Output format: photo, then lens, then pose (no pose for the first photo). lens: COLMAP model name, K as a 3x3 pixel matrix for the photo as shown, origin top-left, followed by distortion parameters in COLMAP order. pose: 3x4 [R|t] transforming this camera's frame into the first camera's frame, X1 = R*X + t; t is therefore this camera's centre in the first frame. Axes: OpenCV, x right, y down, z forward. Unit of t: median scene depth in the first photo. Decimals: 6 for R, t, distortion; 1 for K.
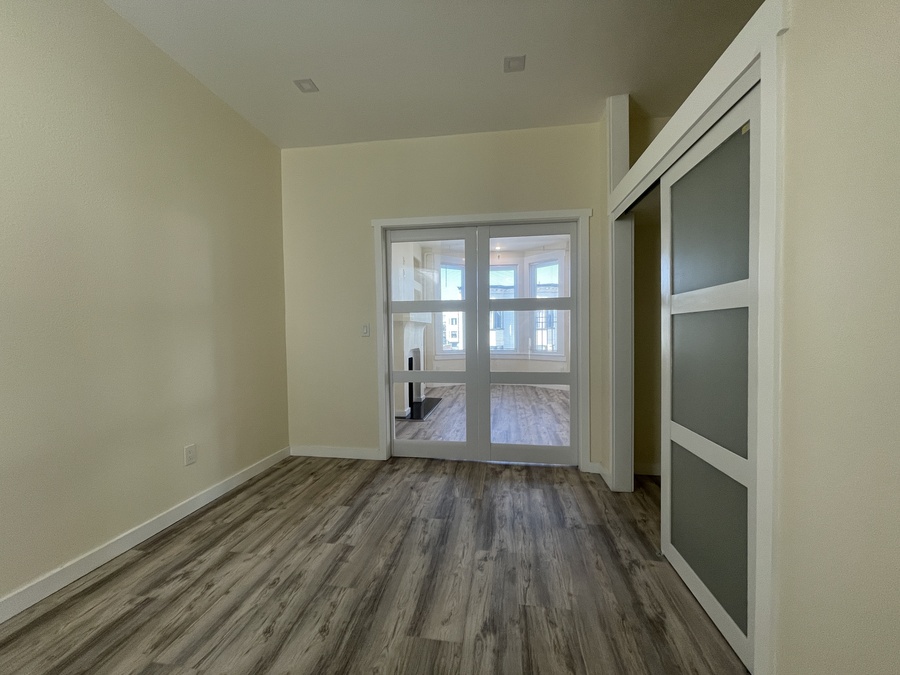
lens RADIAL K [[362.2, 0, 448.7], [0, 362.2, 341.3], [0, 0, 1]] dist [-0.000595, 0.000266]
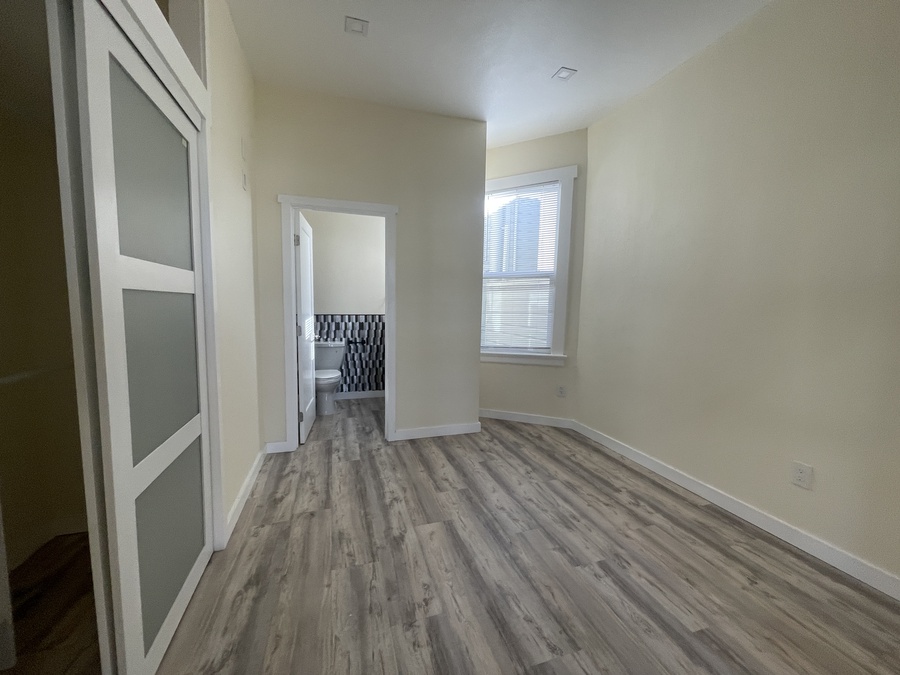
lens RADIAL K [[362.2, 0, 448.7], [0, 362.2, 341.3], [0, 0, 1]] dist [-0.000595, 0.000266]
pose [[-0.896896, 0.035639, -0.440803, 0.381761], [-0.021035, 0.992182, 0.123018, -0.067713], [0.441741, 0.119606, -0.889134, 1.635208]]
